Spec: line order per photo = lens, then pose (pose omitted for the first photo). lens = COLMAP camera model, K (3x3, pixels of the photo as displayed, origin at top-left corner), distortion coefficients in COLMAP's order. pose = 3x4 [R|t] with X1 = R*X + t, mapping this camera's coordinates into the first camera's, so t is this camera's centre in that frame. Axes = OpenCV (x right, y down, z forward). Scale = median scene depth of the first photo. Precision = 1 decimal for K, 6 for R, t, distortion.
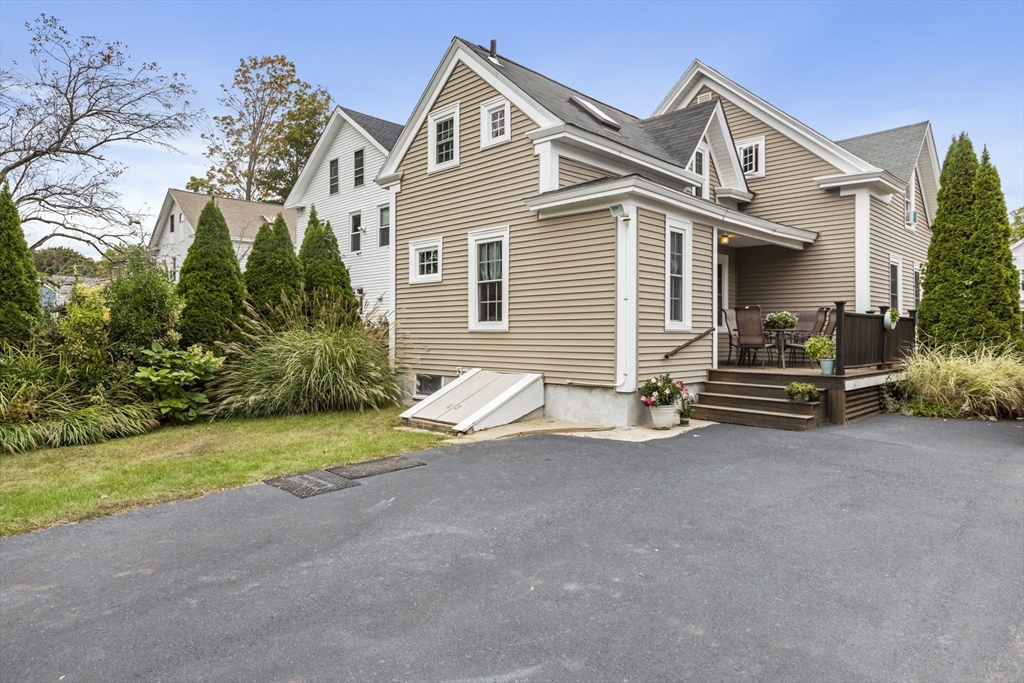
lens RADIAL K [[622.6, 0, 510.9], [0, 622.6, 337.5], [0, 0, 1]] dist [0.002168, -0.000003]
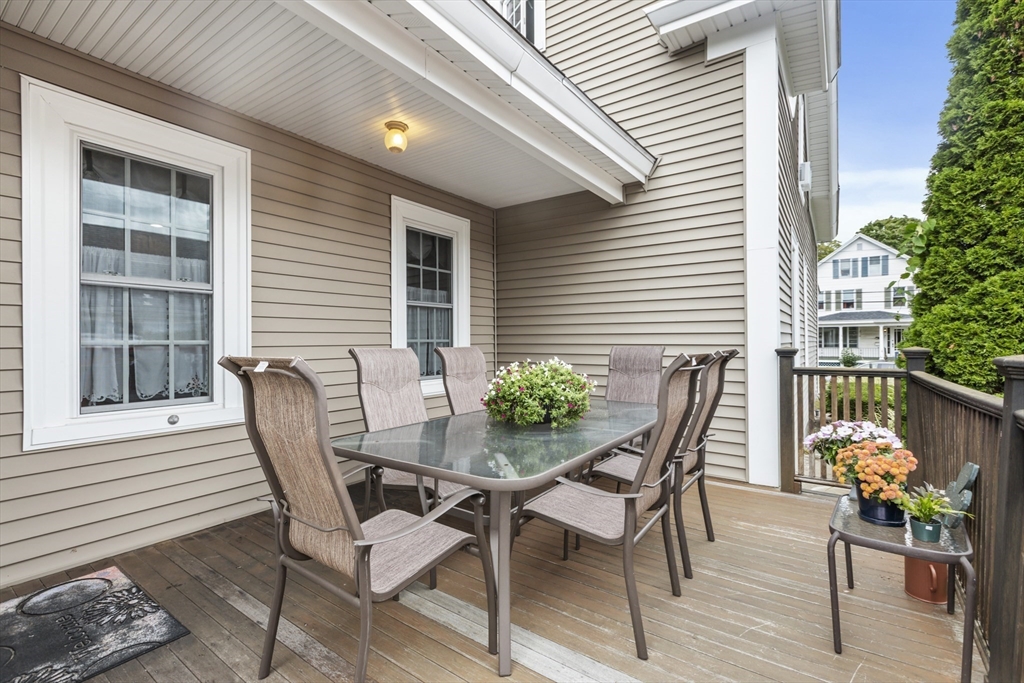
lens RADIAL K [[459.5, 0, 512.6], [0, 459.5, 341.6], [0, 0, 1]] dist [-0.000916, 0.000909]
pose [[0.985664, -0.004540, 0.168660, 0.353494], [0.004659, 0.999989, -0.000314, -0.045610], [-0.168656, 0.001095, 0.985674, 0.728132]]
